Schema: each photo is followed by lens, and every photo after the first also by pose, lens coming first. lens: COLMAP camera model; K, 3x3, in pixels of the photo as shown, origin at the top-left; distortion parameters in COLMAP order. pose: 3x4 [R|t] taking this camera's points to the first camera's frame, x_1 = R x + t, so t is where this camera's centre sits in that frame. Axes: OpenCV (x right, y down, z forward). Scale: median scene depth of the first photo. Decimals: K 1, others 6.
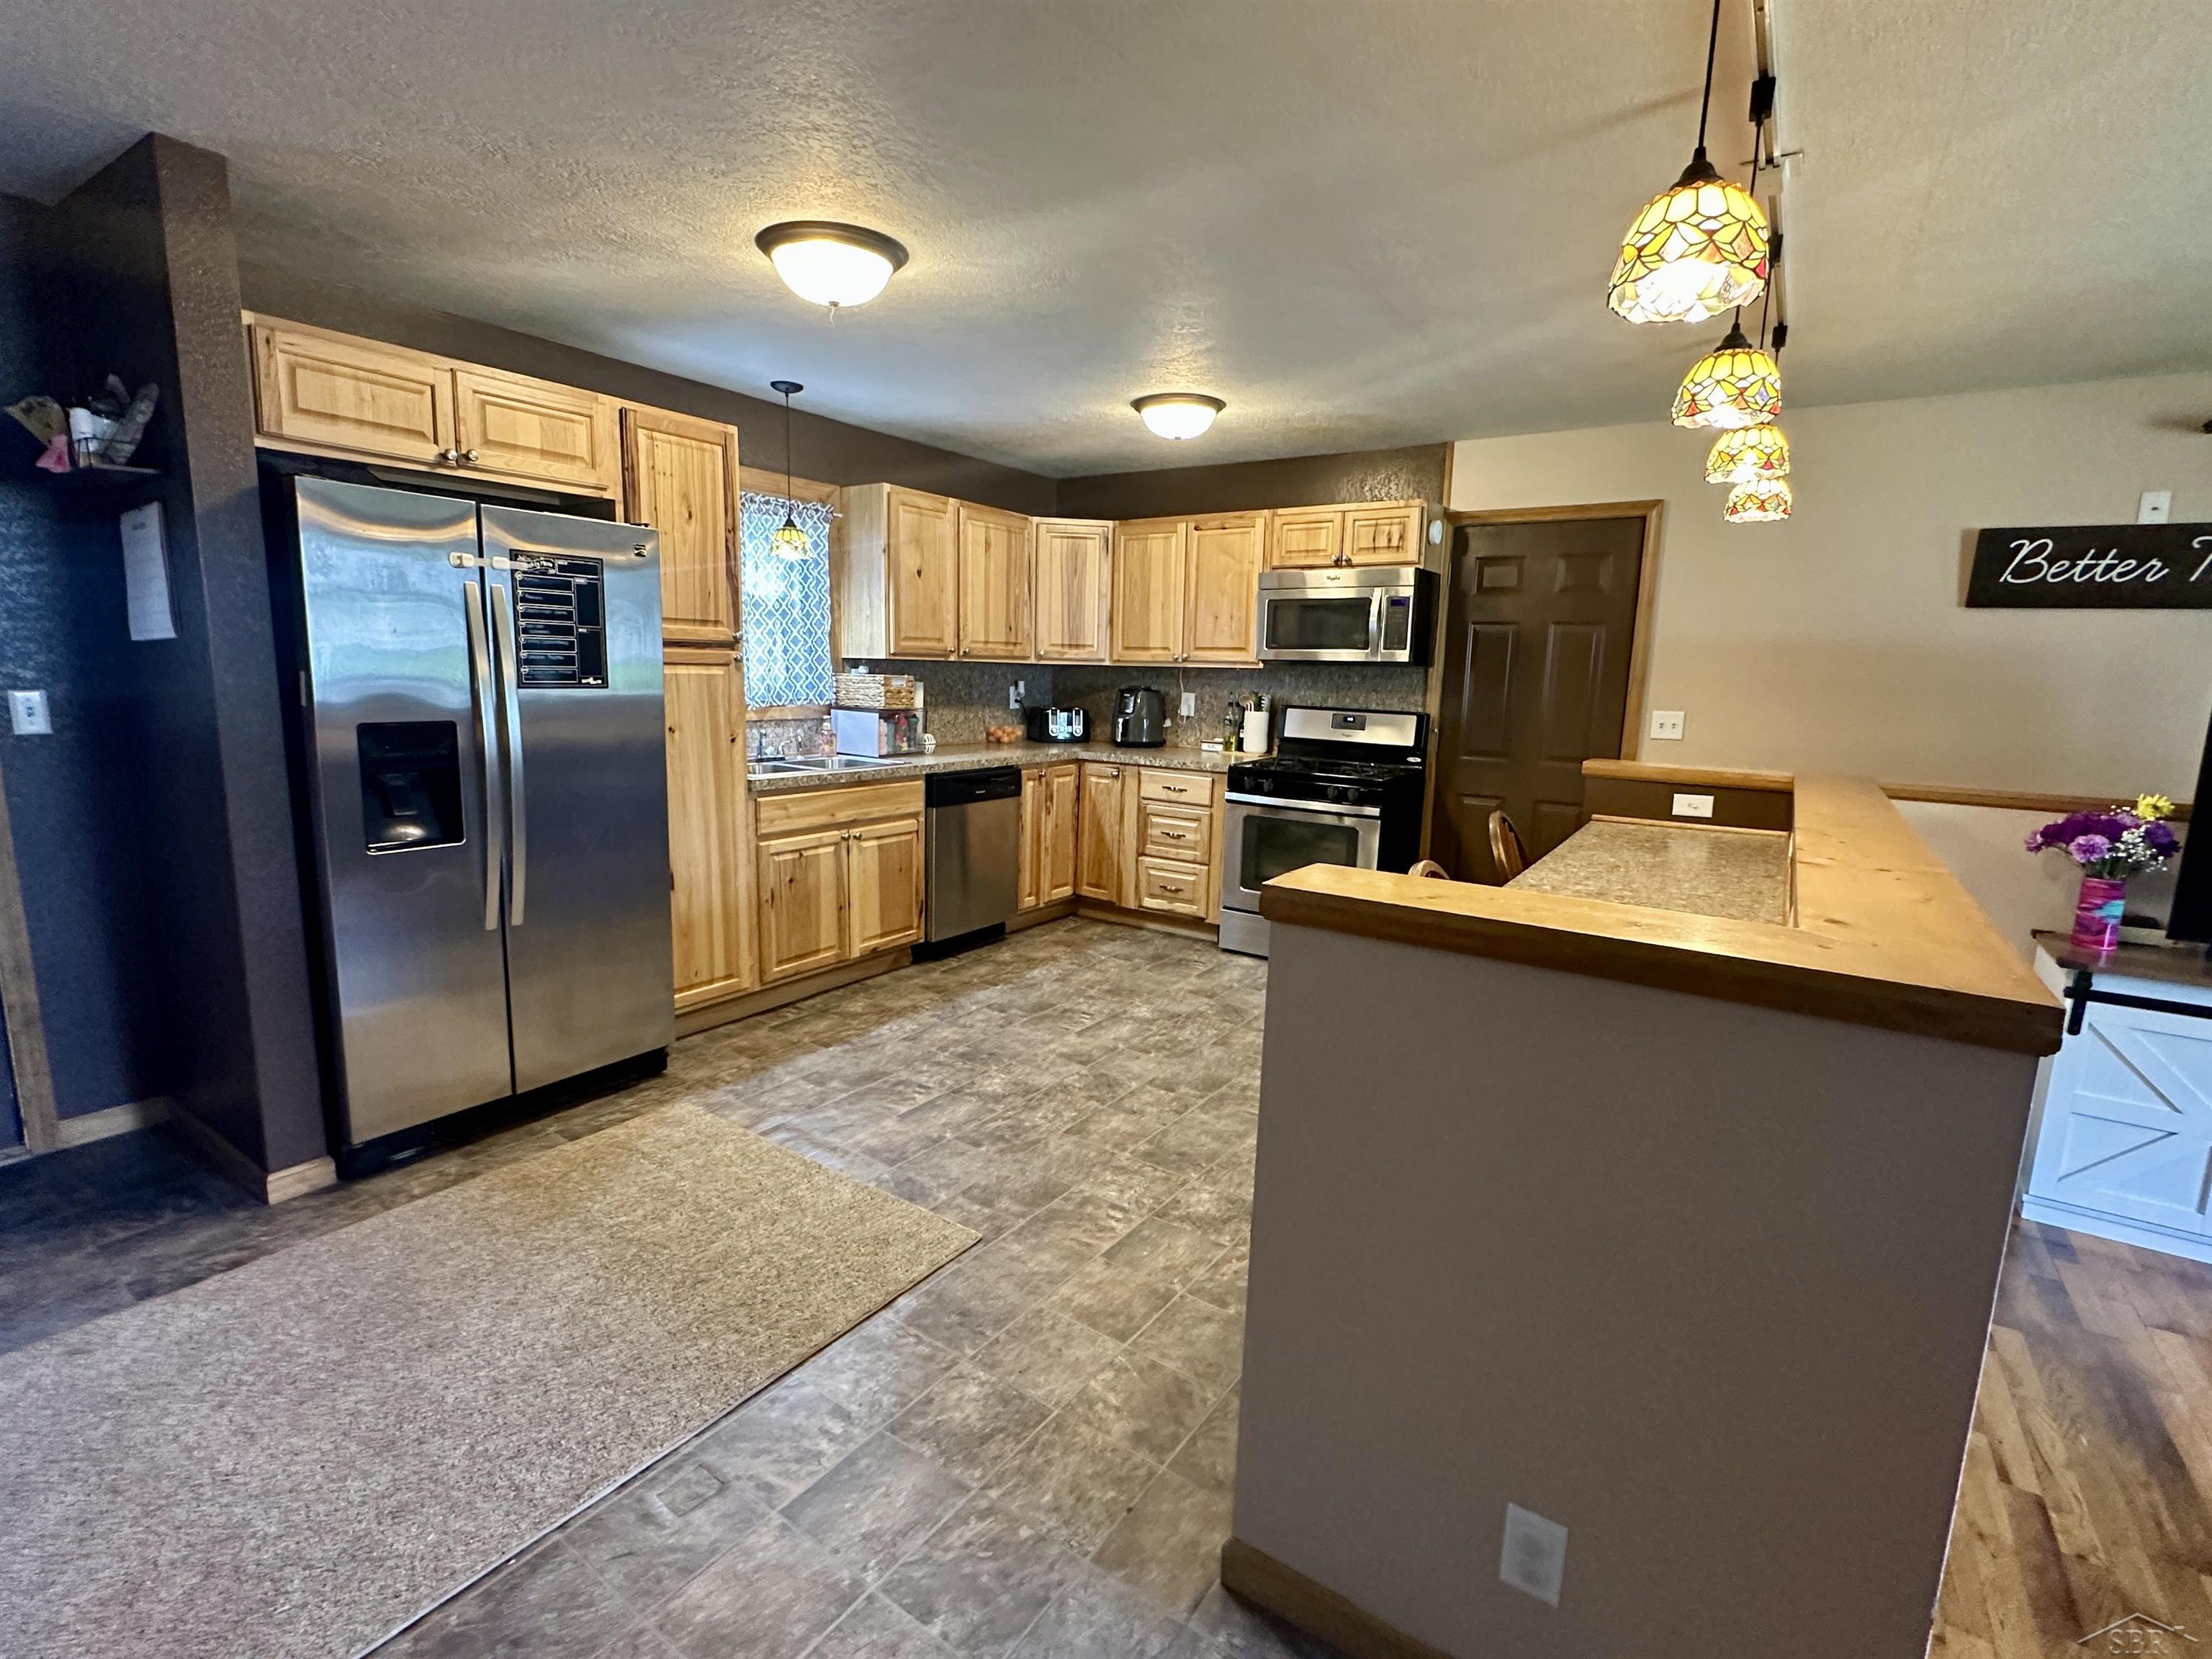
lens RADIAL K [[999.1, 0, 1106.0], [0, 999.1, 829.5], [0, 0, 1]] dist [0.001305, 0.000004]
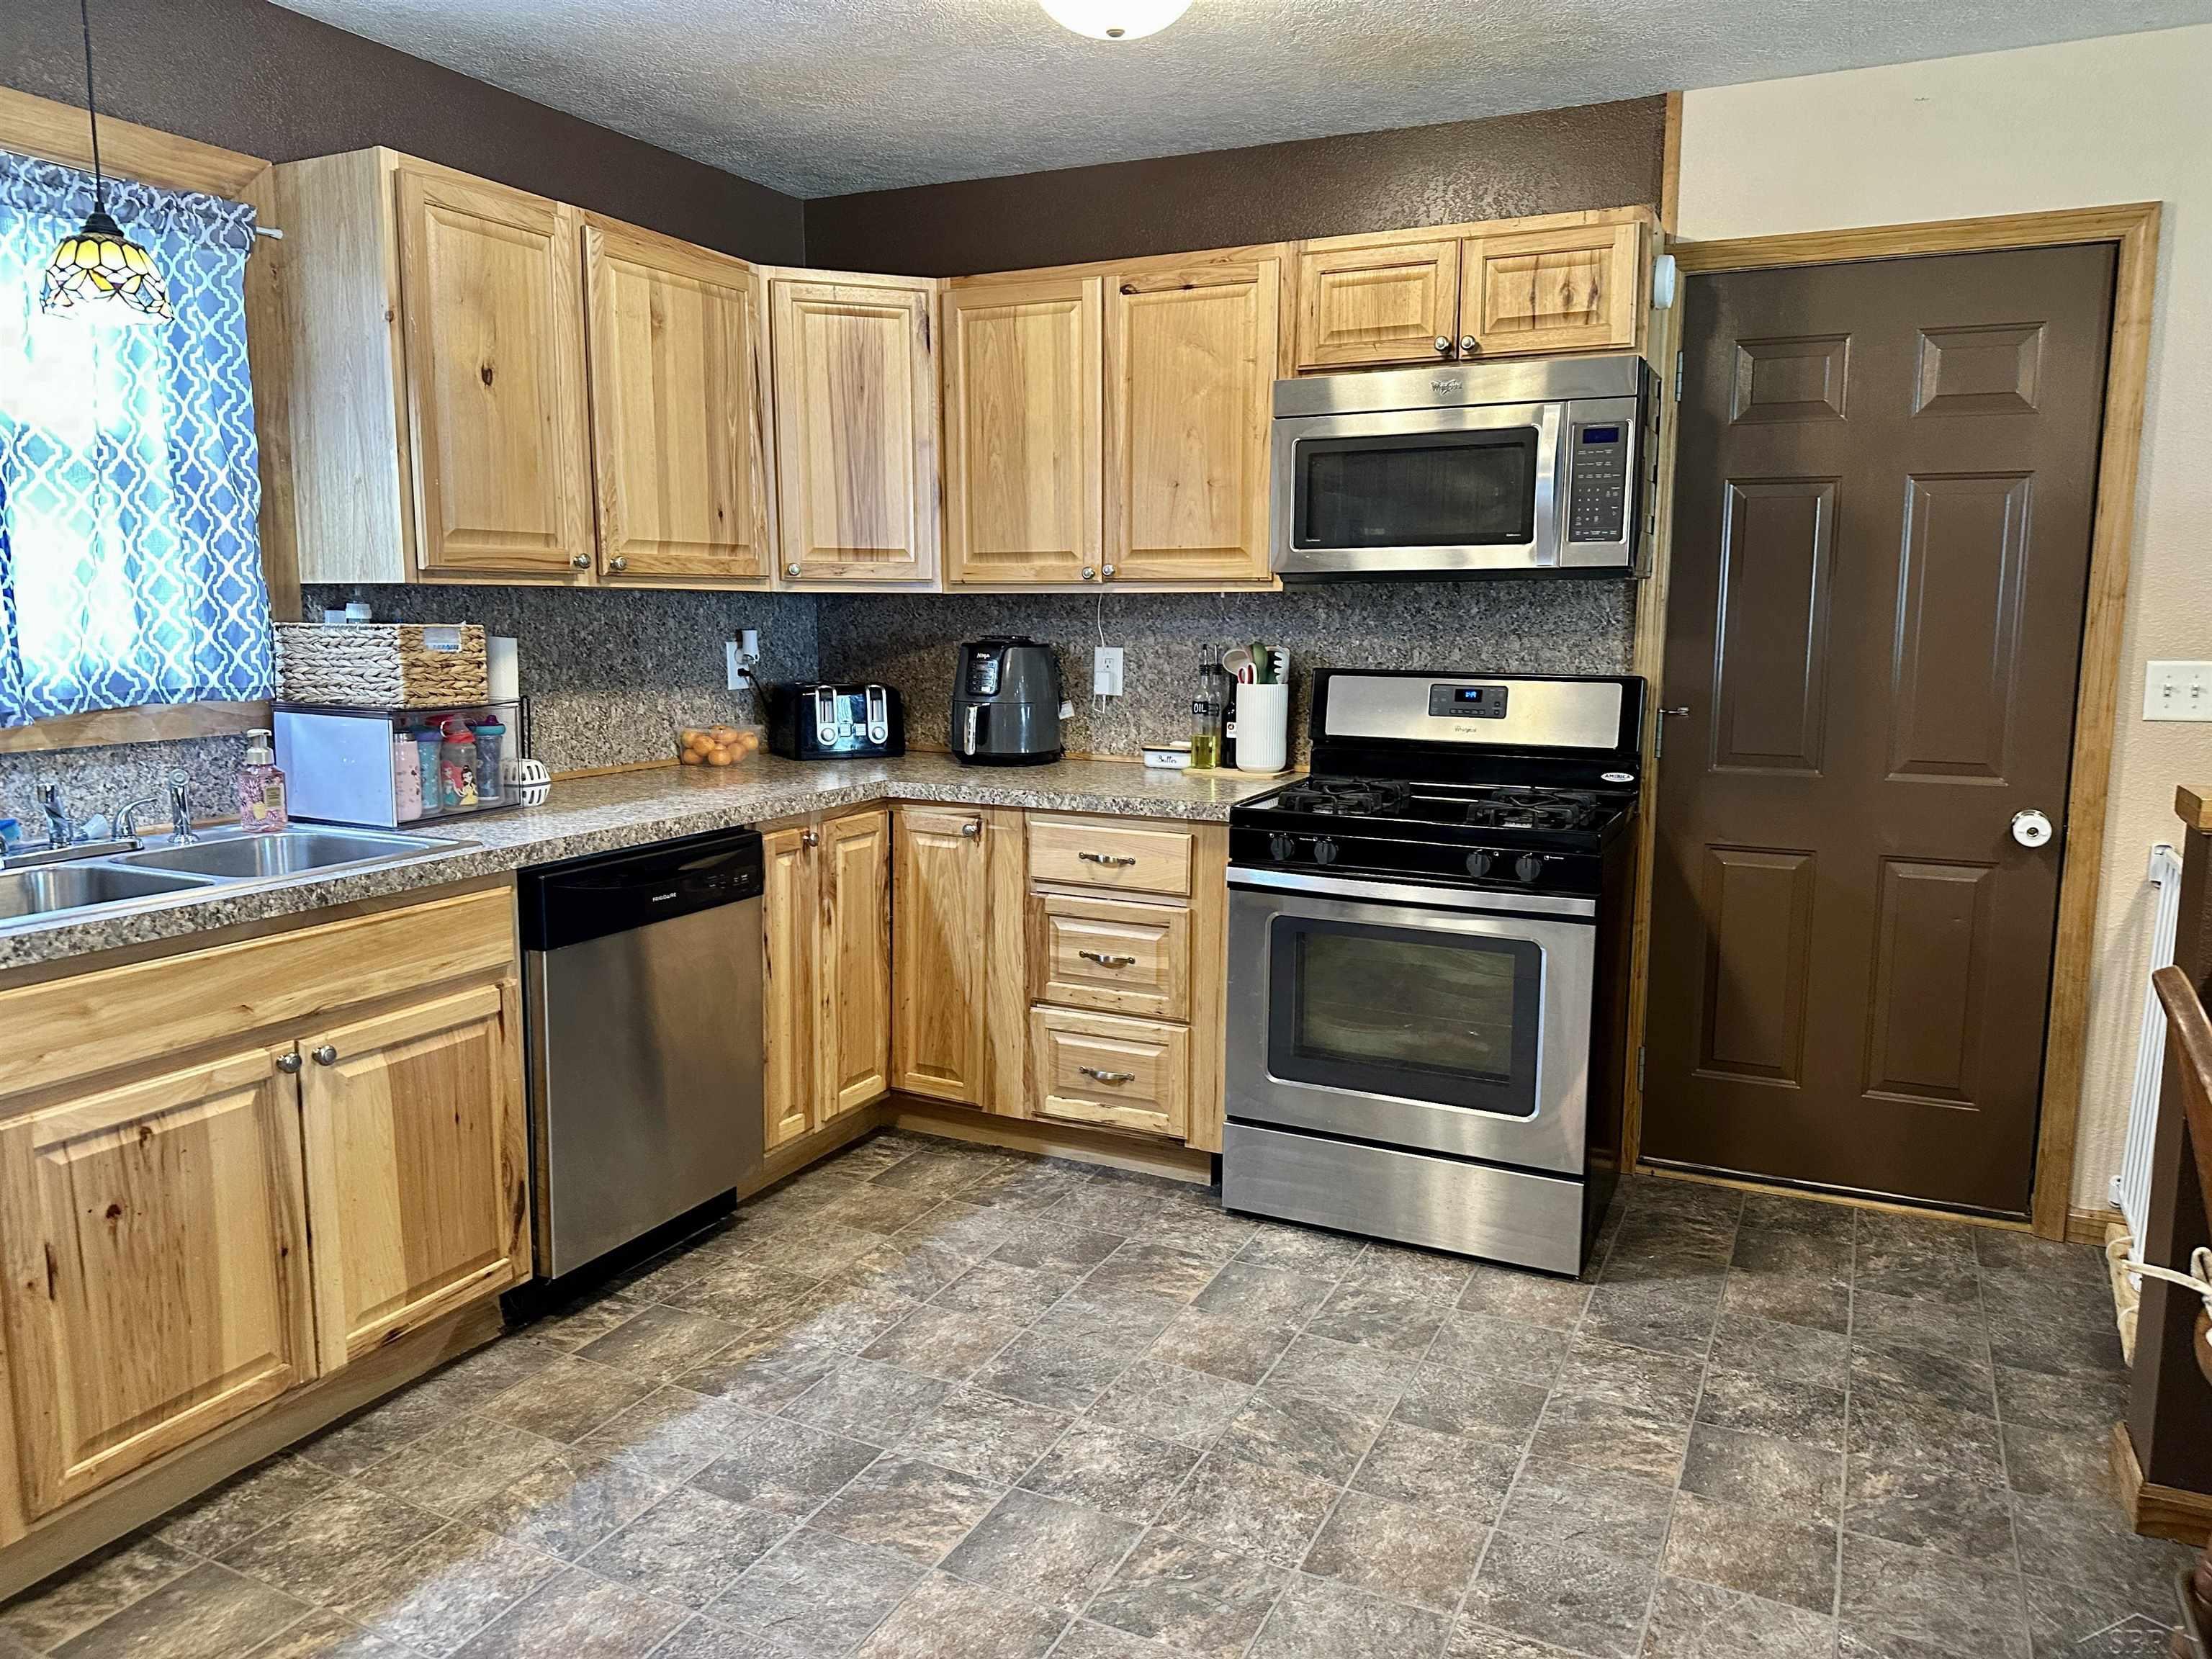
lens RADIAL K [[1568.3, 0, 1106.0], [0, 1568.3, 829.5], [0, 0, 1]] dist [0.112825, -0.169950]
pose [[0.989871, -0.042320, 0.135512, -0.028686], [0.044379, 0.998940, -0.012206, -0.046225], [-0.134852, 0.018096, 0.990701, 0.293288]]
